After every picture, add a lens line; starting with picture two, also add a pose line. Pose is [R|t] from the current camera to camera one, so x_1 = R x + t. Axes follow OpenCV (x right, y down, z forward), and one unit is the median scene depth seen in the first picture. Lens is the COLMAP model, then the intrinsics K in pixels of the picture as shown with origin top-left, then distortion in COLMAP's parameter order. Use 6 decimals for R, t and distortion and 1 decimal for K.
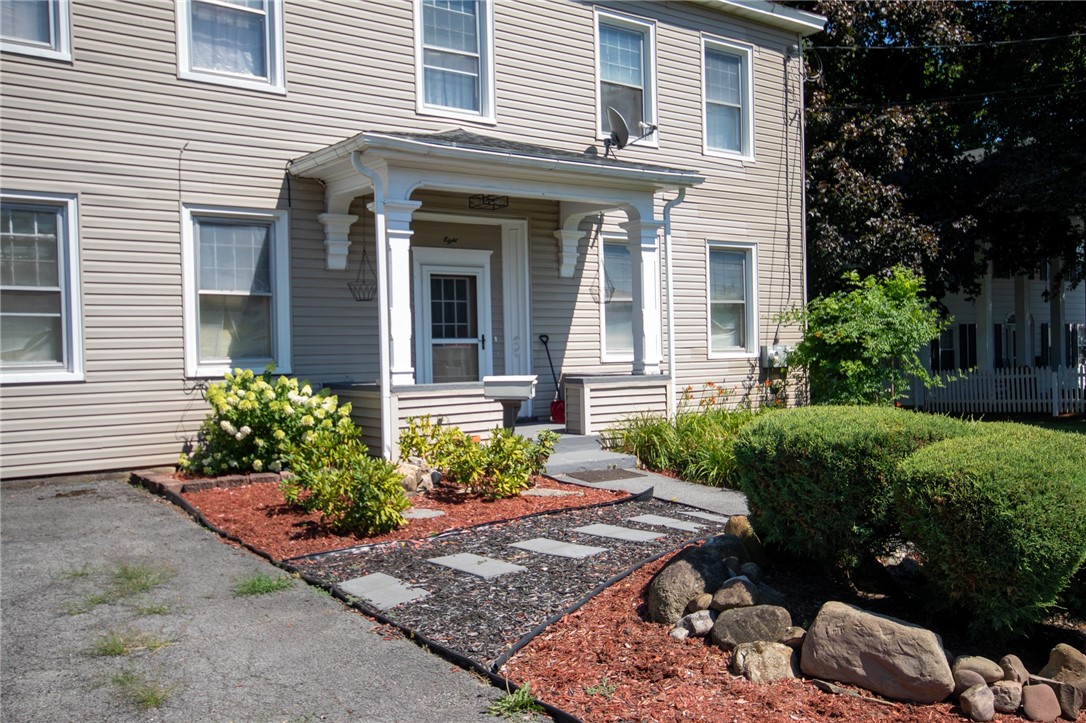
lens RADIAL K [[902.3, 0, 545.0], [0, 902.3, 362.6], [0, 0, 1]] dist [0.016043, 0.014865]
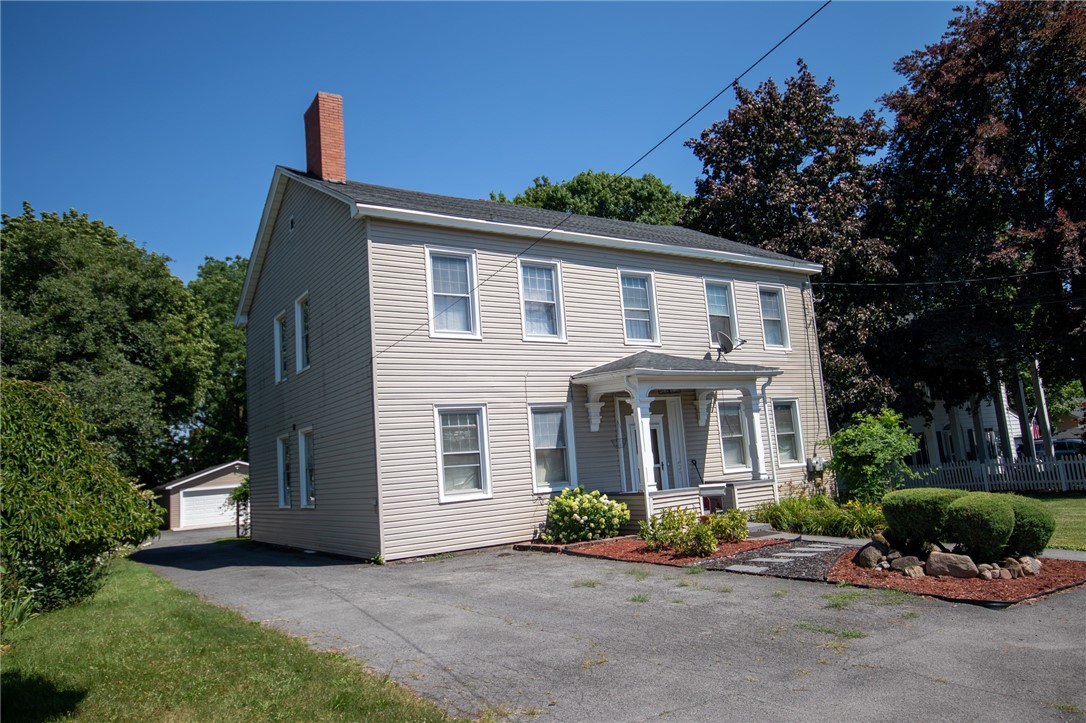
lens RADIAL K [[737.7, 0, 543.4], [0, 737.7, 359.9], [0, 0, 1]] dist [0.009326, 0.010782]
pose [[0.998538, -0.053687, -0.006279, -0.343696], [0.052110, 0.986998, -0.152052, -0.024250], [0.014361, 0.151503, 0.988353, -0.579482]]
